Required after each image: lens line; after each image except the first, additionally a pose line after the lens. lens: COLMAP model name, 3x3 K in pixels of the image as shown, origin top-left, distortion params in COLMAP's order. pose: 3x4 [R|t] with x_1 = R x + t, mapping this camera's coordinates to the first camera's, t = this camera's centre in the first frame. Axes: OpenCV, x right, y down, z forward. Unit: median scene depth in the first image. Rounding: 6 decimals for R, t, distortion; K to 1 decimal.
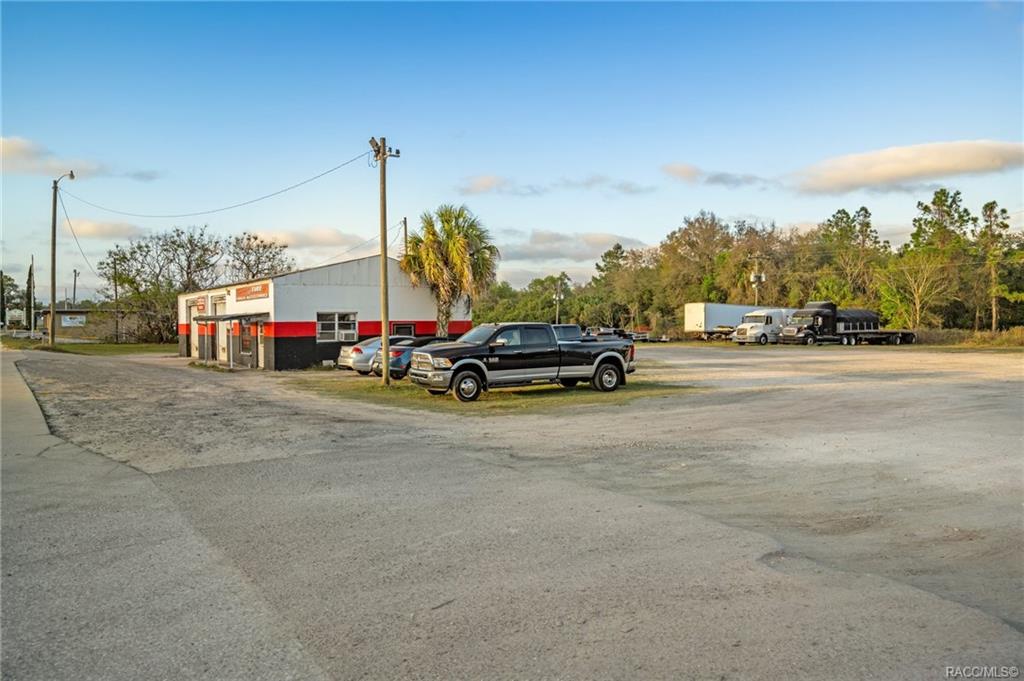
lens RADIAL K [[710.9, 0, 508.3], [0, 710.9, 336.8], [0, 0, 1]] dist [0.002515, 0.004170]
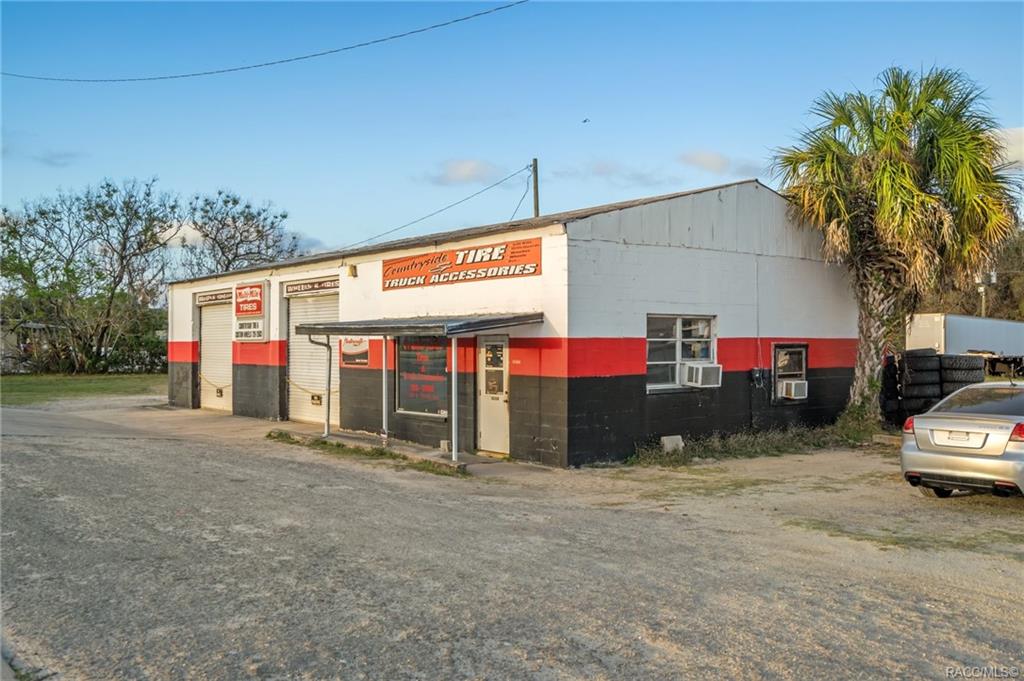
lens RADIAL K [[892.0, 0, 501.4], [0, 892.0, 336.3], [0, 0, 1]] dist [-0.004914, -0.003549]
pose [[0.998505, 0.006291, 0.054303, -0.199326], [-0.004817, 0.999617, -0.027237, -0.004414], [-0.054453, 0.026935, 0.998153, 0.270778]]
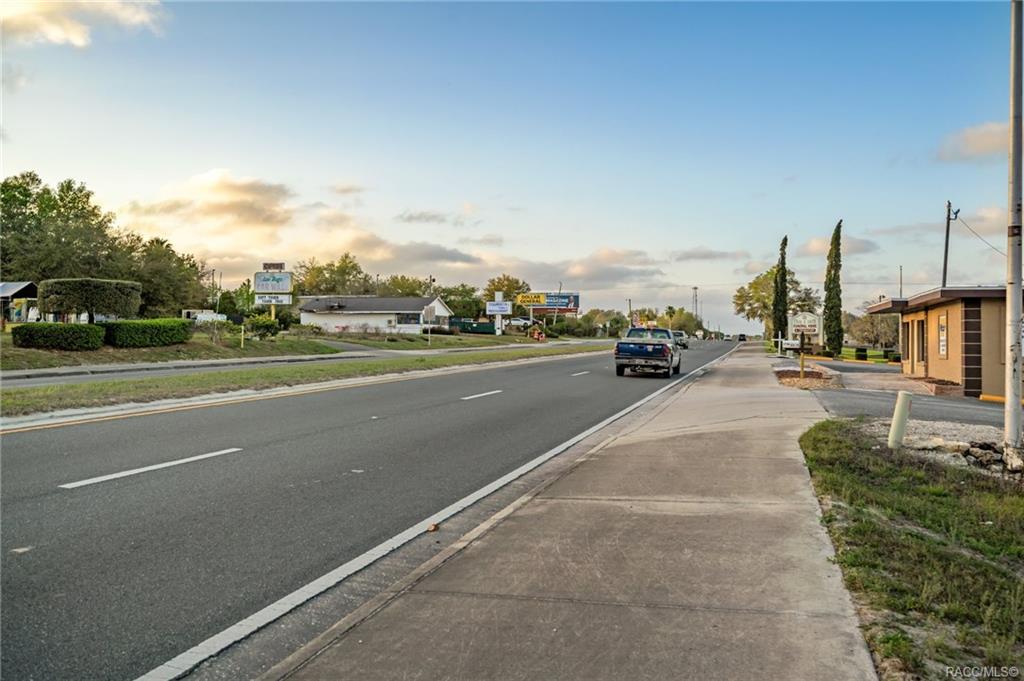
lens RADIAL K [[947.9, 0, 513.9], [0, 947.9, 341.4], [0, 0, 1]] dist [0.013450, 0.008975]
pose [[0.632421, 0.010876, -0.774549, -0.751513], [-0.025817, 0.999642, -0.007043, -0.021193], [0.774195, 0.024451, 0.632475, 1.042563]]
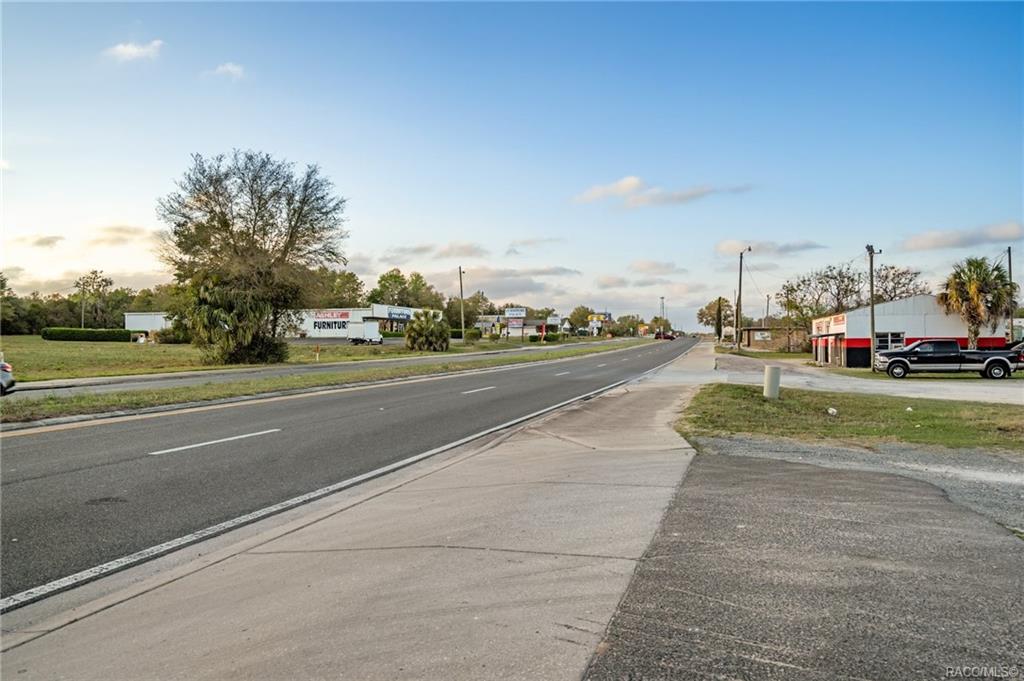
lens RADIAL K [[769.6, 0, 528.2], [0, 769.6, 334.5], [0, 0, 1]] dist [0.038147, -0.012824]
pose [[0.648223, -0.002007, -0.761448, 0.293865], [-0.014405, 0.999785, -0.014899, 0.004070], [0.761315, 0.020627, 0.648054, -0.386409]]
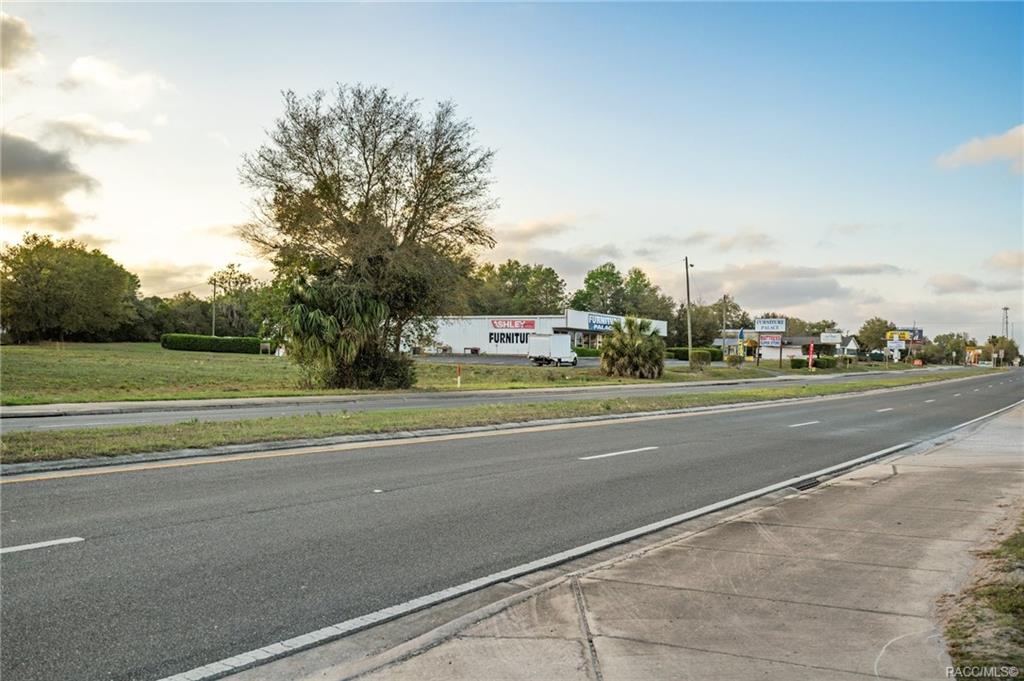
lens RADIAL K [[1043.7, 0, 539.4], [0, 1043.7, 320.3], [0, 0, 1]] dist [0.035320, 0.000000]
pose [[0.443704, -0.017828, -0.895996, 0.236917], [-0.041845, 0.998299, -0.040586, 0.002301], [0.895196, 0.055501, 0.442203, -0.306396]]
